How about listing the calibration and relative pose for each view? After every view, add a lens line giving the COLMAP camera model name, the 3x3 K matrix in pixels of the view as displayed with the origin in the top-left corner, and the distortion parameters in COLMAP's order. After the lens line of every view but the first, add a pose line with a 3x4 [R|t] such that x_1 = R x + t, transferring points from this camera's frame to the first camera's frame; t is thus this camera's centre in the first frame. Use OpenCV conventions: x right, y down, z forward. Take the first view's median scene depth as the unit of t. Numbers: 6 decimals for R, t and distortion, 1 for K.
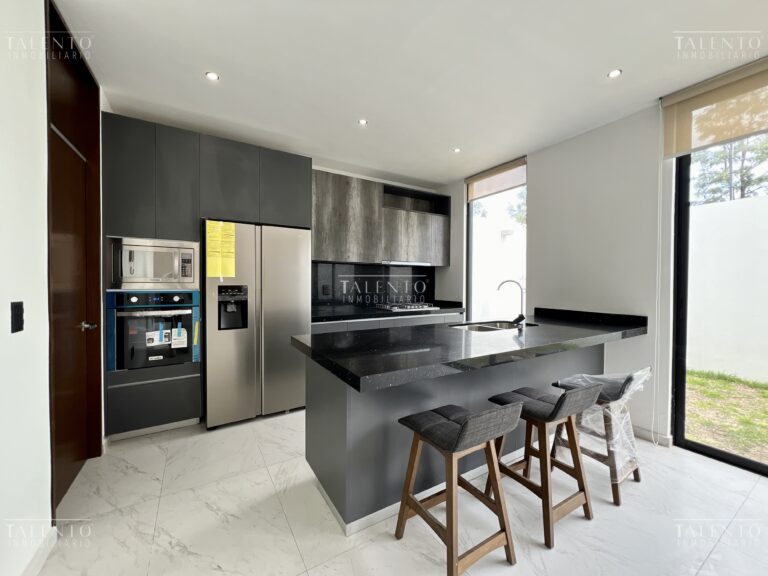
lens RADIAL K [[309.2, 0, 389.4], [0, 309.2, 284.1], [0, 0, 1]] dist [0.005348, 0.000361]
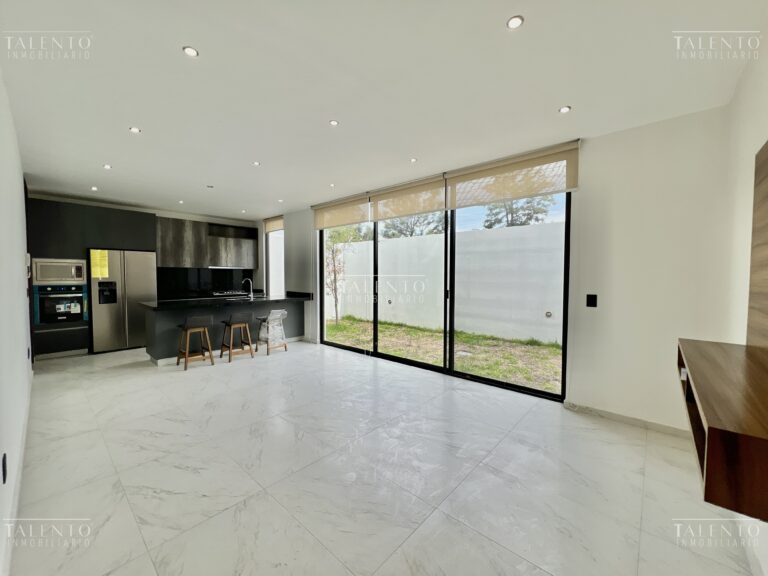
lens RADIAL K [[309.2, 0, 383.9], [0, 309.2, 284.9], [0, 0, 1]] dist [0.005348, 0.000361]
pose [[0.961134, -0.009804, 0.275908, 0.643856], [0.002401, 0.999628, 0.027156, -0.023884], [-0.276072, -0.025438, 0.960800, -1.389771]]
